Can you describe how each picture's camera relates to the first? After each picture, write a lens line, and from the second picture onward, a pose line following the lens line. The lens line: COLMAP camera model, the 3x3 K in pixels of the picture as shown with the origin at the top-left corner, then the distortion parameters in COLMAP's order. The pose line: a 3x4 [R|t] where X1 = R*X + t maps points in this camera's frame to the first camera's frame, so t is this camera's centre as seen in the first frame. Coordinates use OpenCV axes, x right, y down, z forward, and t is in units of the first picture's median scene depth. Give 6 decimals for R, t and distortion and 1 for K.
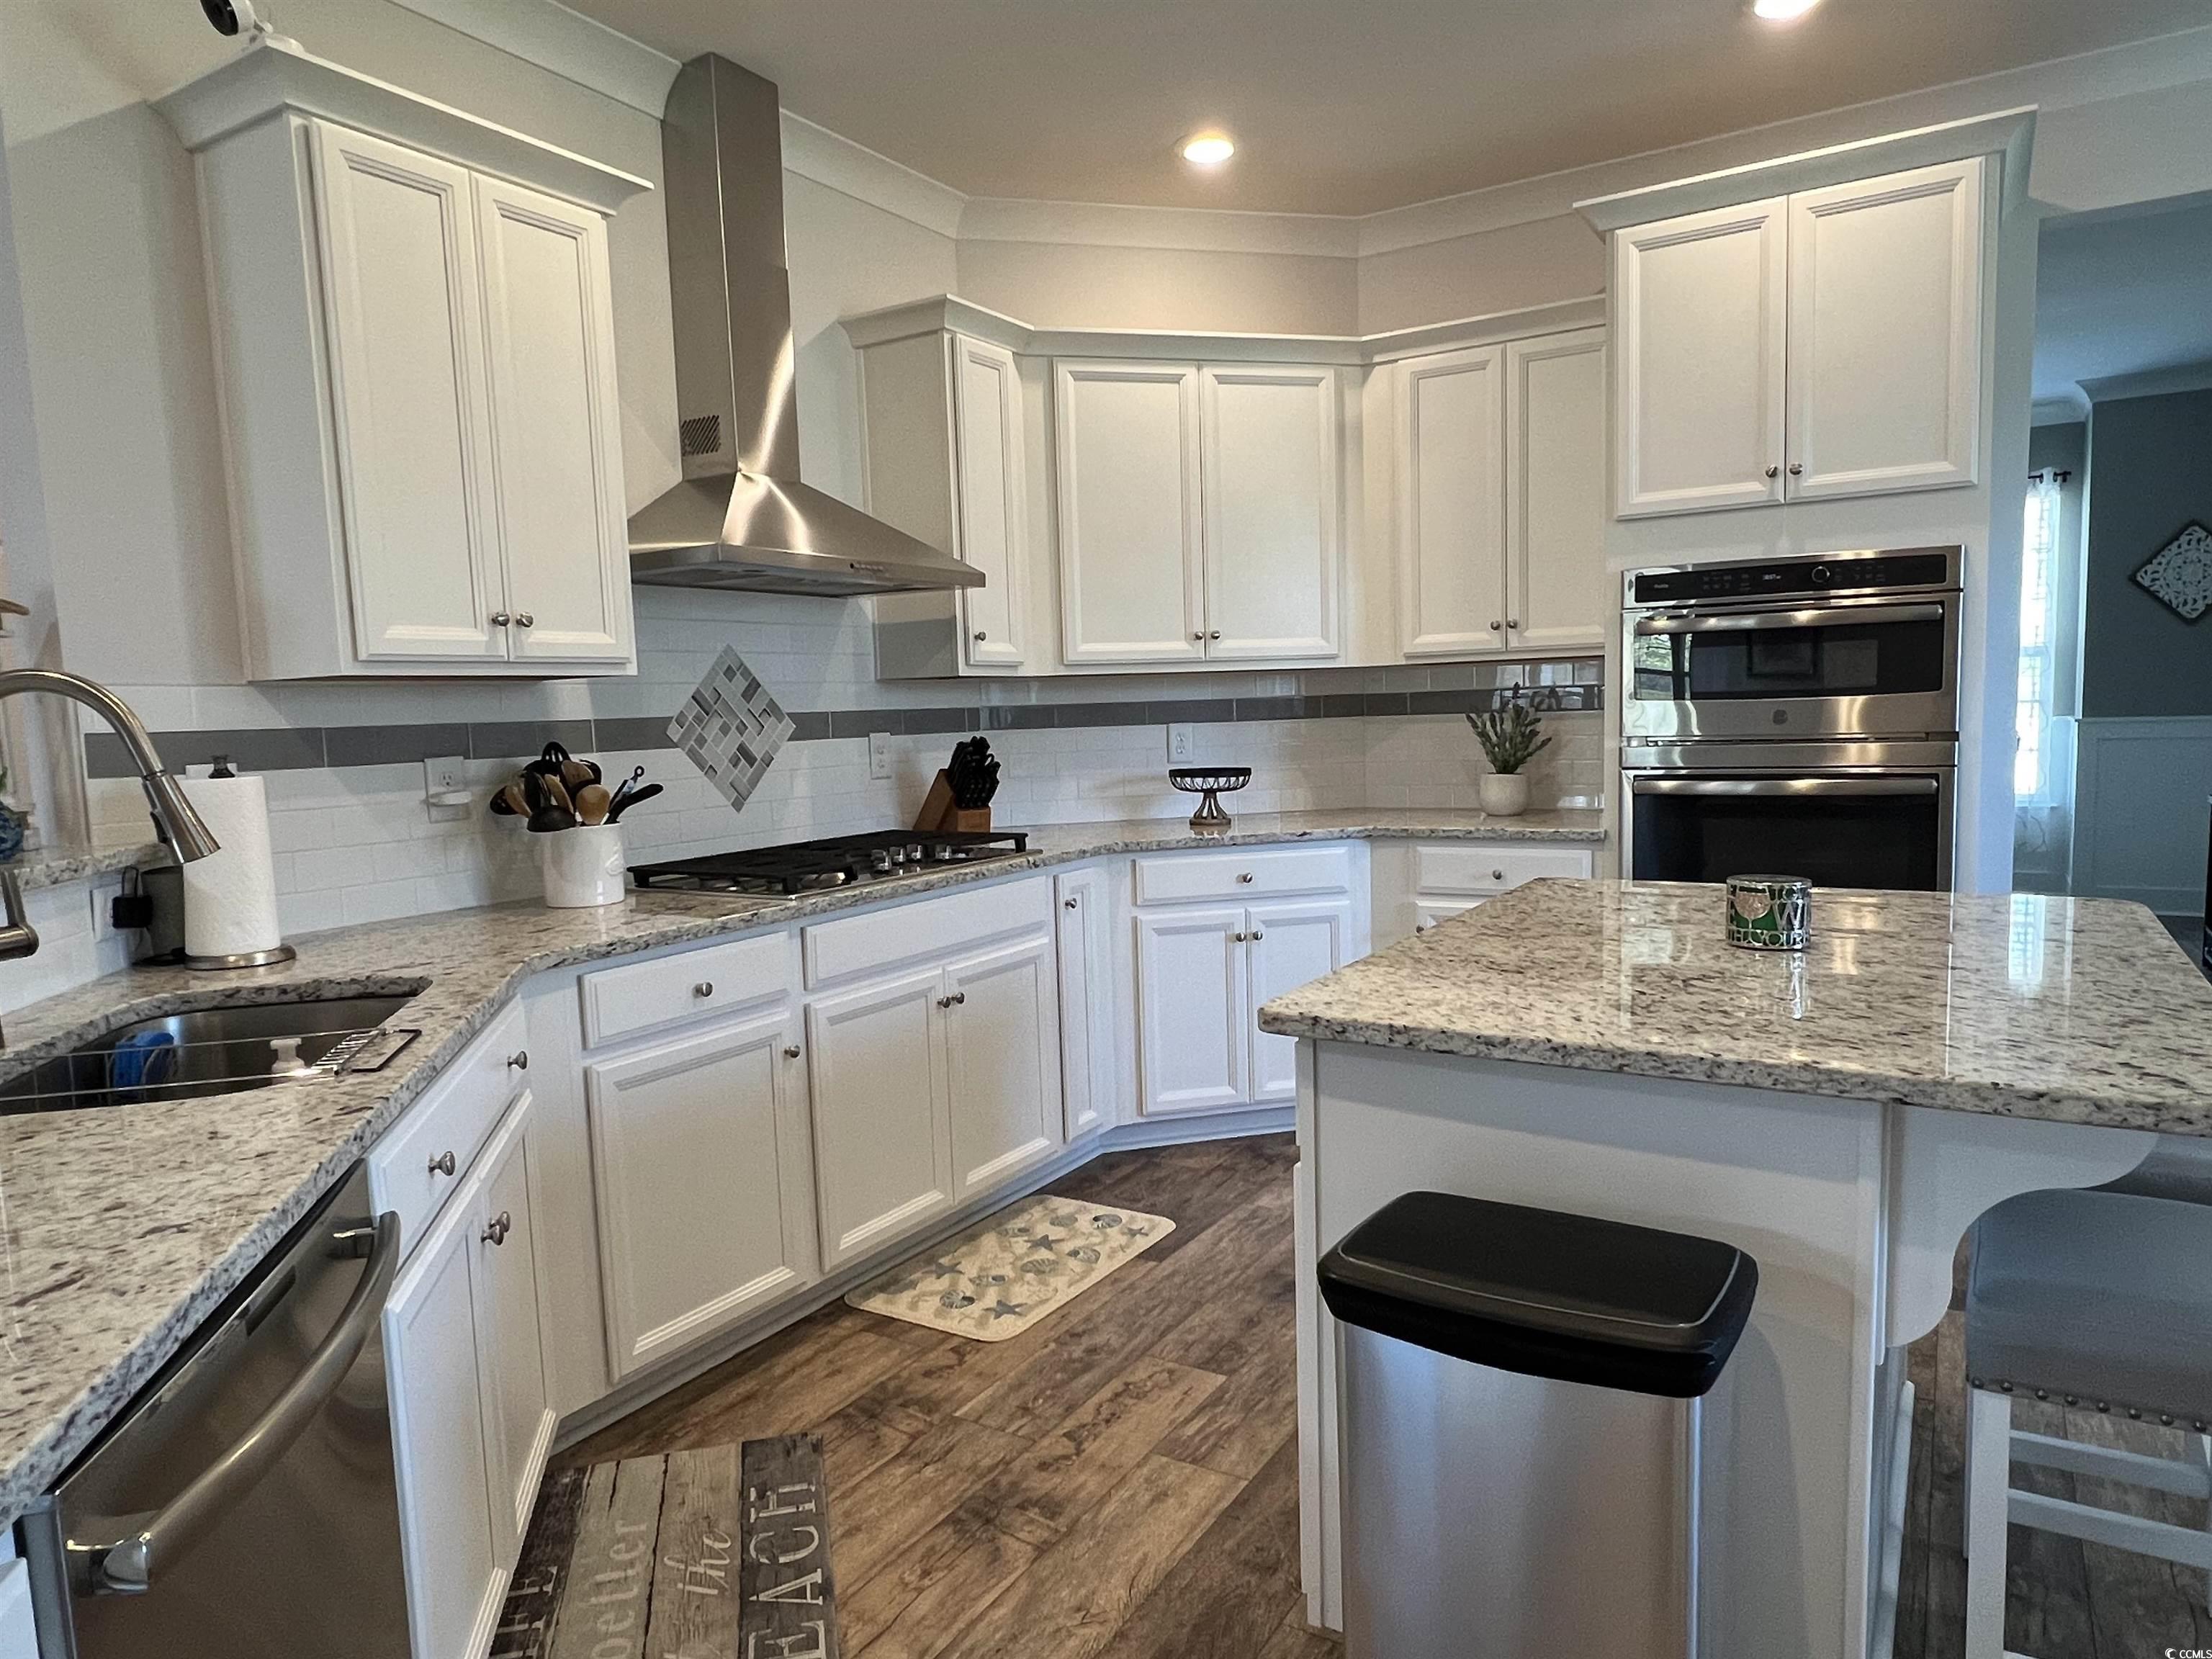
lens RADIAL K [[1374.8, 0, 1108.3], [0, 1374.8, 835.5], [0, 0, 1]] dist [0.004960, 0.002284]
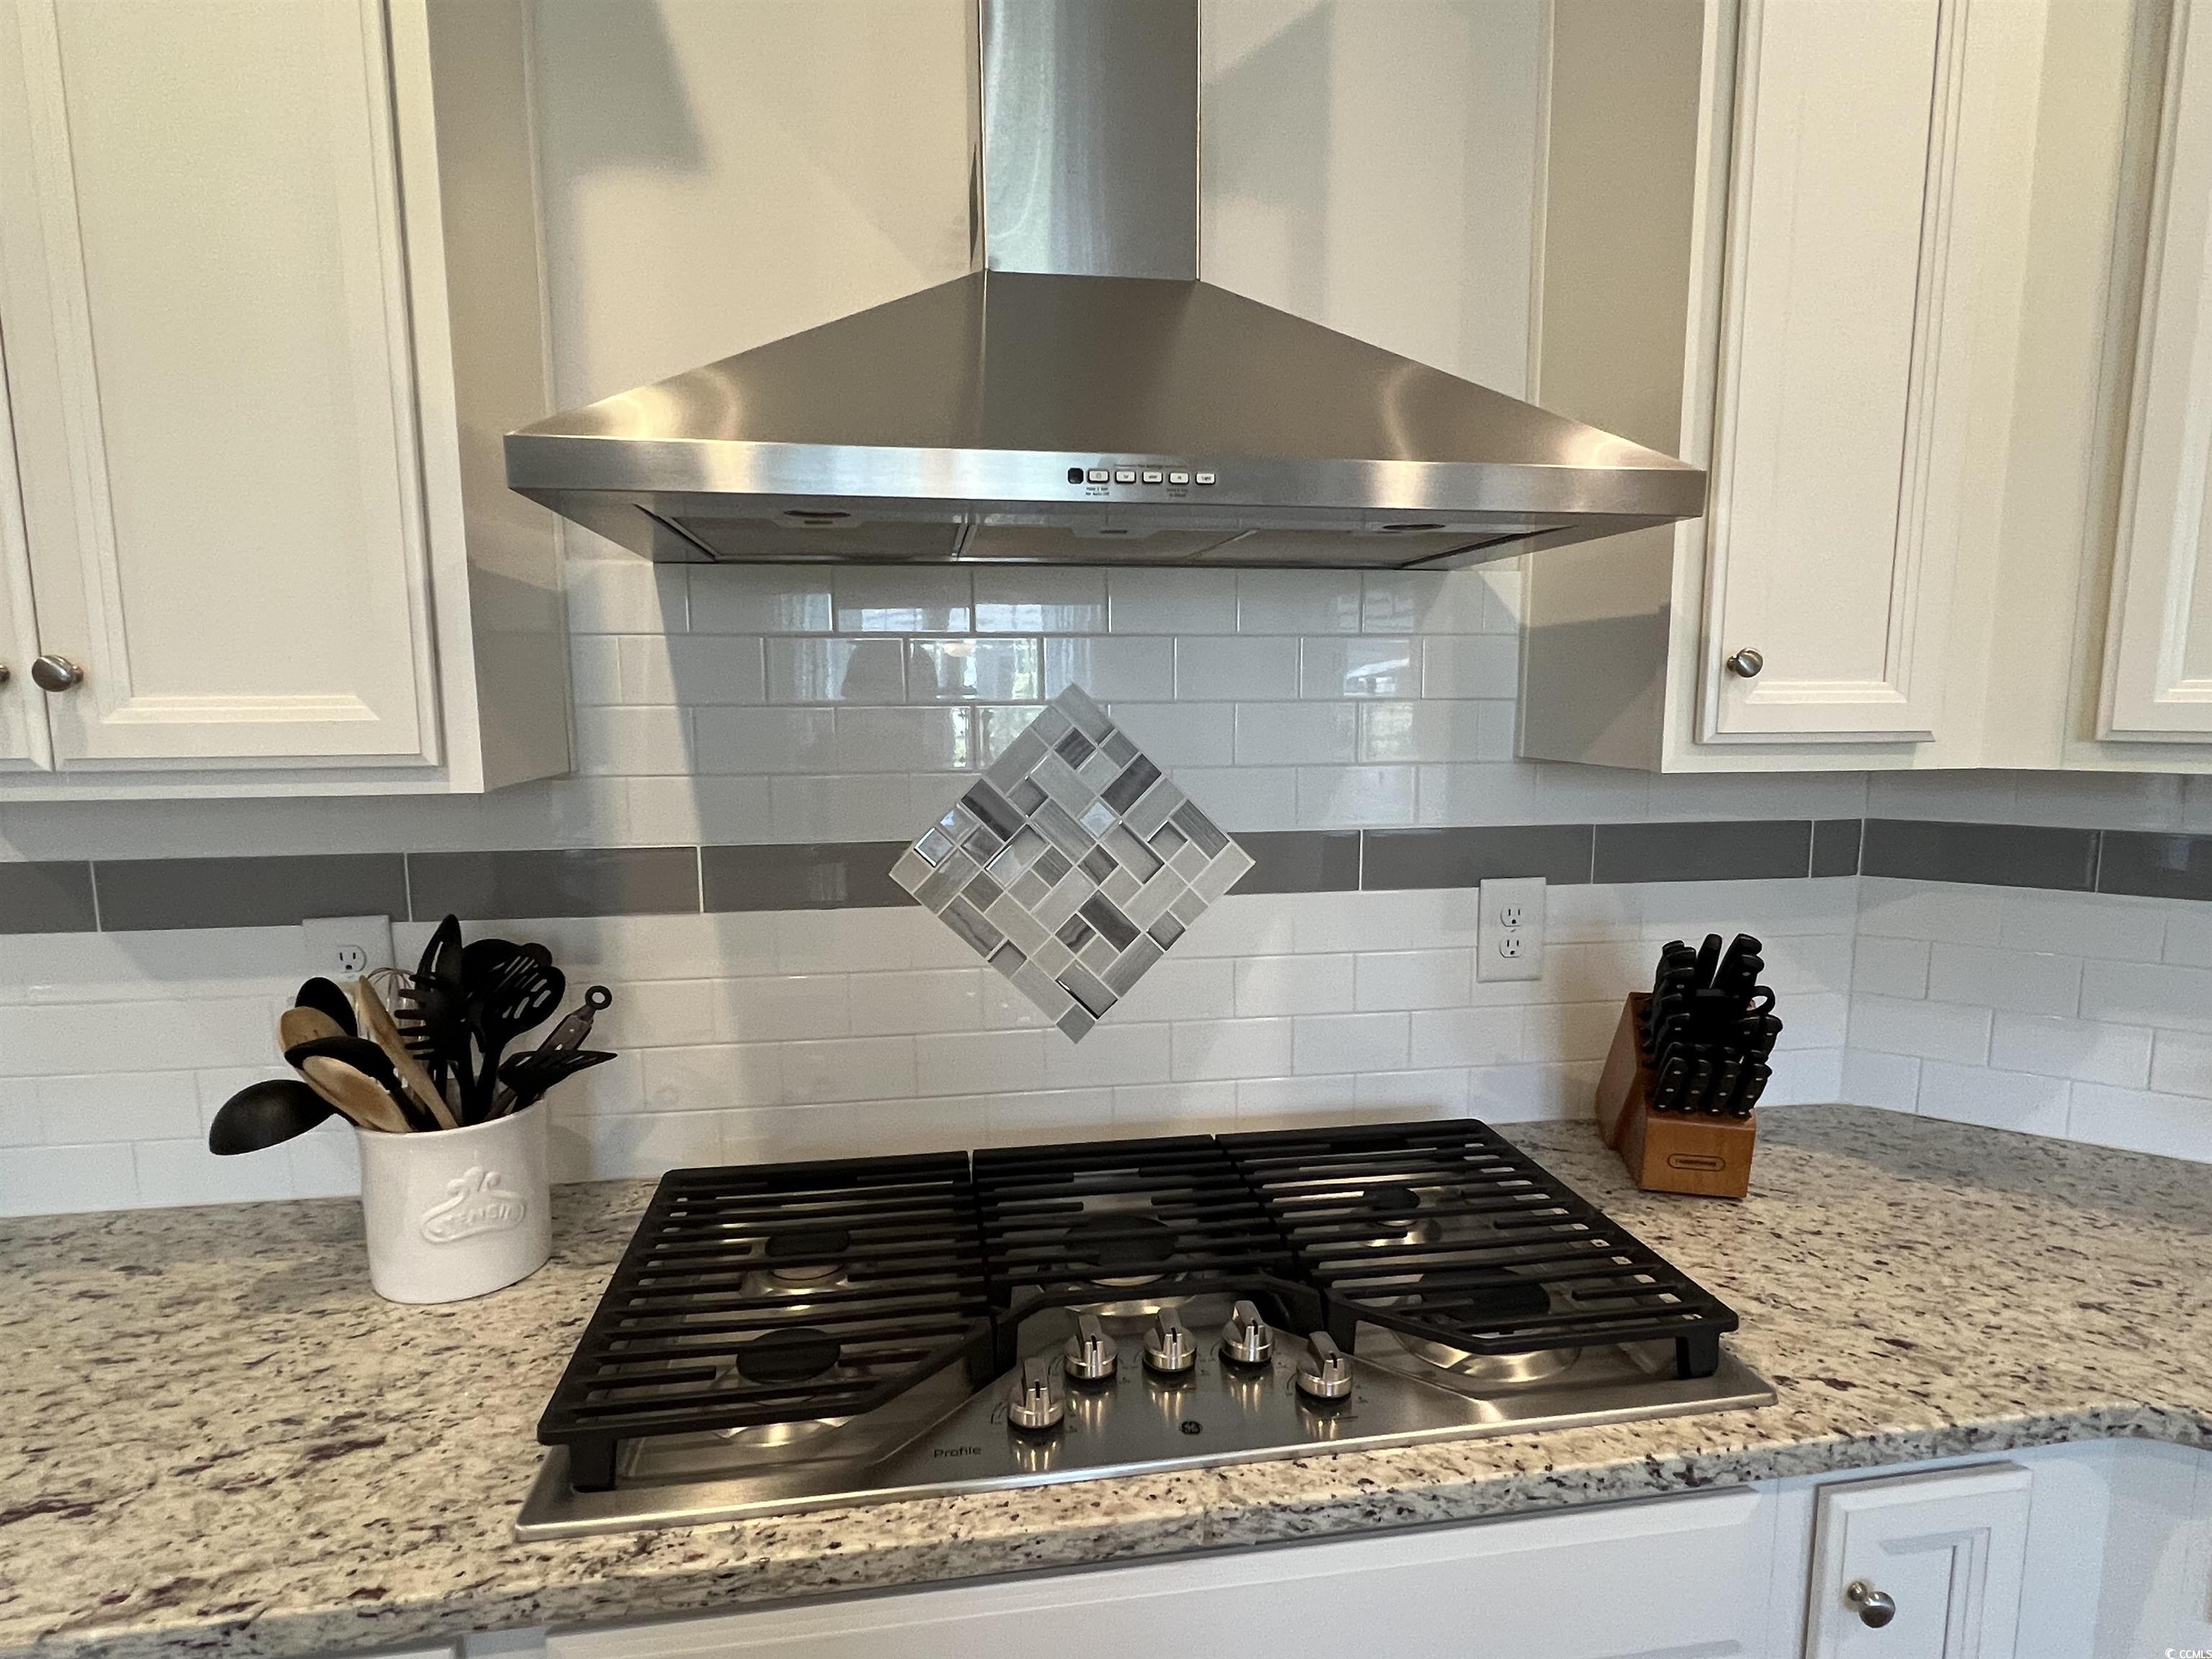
lens RADIAL K [[1190.2, 0, 1109.4], [0, 1190.2, 843.4], [0, 0, 1]] dist [-0.005882, -0.000722]
pose [[0.652628, 0.126705, -0.747009, 0.033779], [-0.089203, 0.991911, 0.090311, -0.118855], [0.752409, 0.007697, 0.658651, 0.719275]]
